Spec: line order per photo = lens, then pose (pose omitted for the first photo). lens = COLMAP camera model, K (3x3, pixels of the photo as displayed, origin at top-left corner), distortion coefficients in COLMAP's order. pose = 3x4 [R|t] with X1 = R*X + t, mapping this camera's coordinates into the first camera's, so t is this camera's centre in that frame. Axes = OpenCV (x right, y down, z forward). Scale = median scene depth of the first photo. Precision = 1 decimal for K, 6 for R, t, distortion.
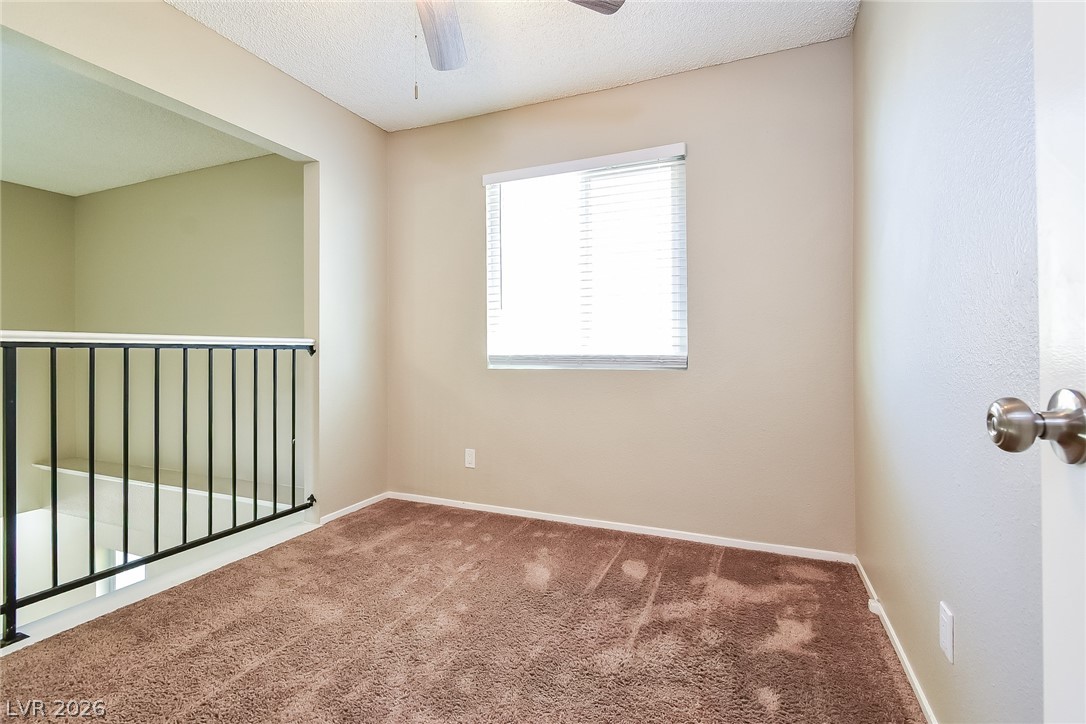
lens RADIAL K [[499.0, 0, 541.7], [0, 499.0, 345.0], [0, 0, 1]] dist [-0.000901, -0.000266]
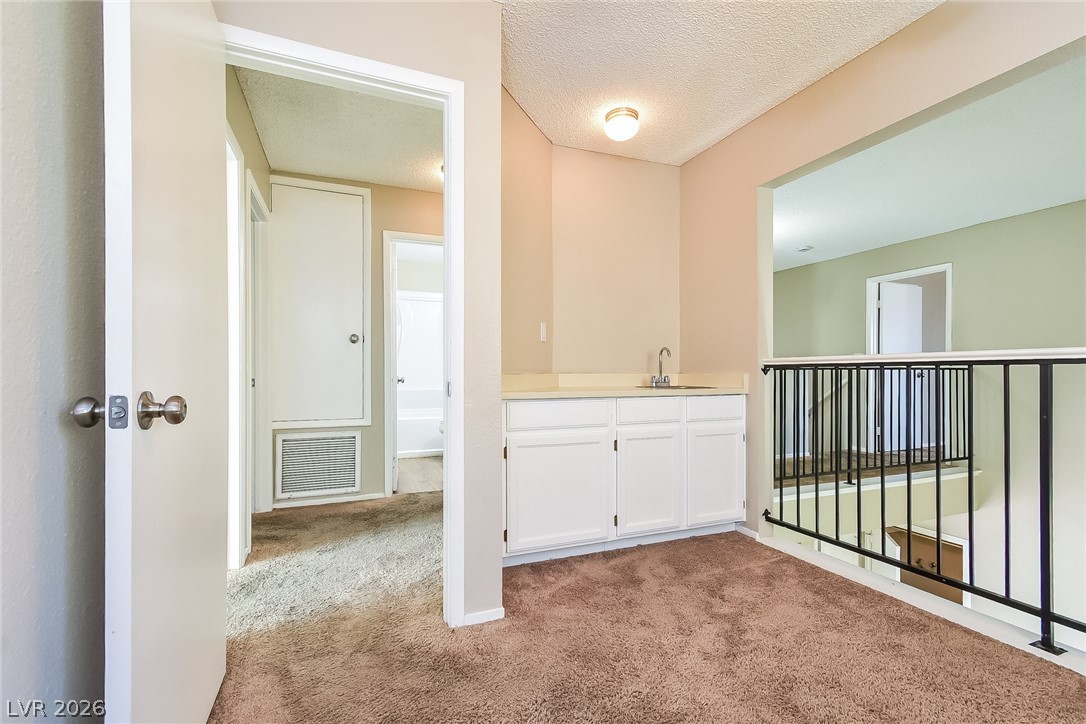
lens RADIAL K [[481.5, 0, 543.0], [0, 481.5, 362.0], [0, 0, 1]] dist [0.001802, -0.000048]
pose [[-0.695751, -0.007483, -0.718244, 0.415570], [0.001898, 0.999923, -0.012256, 0.010388], [0.718280, -0.009890, -0.695684, 1.019864]]
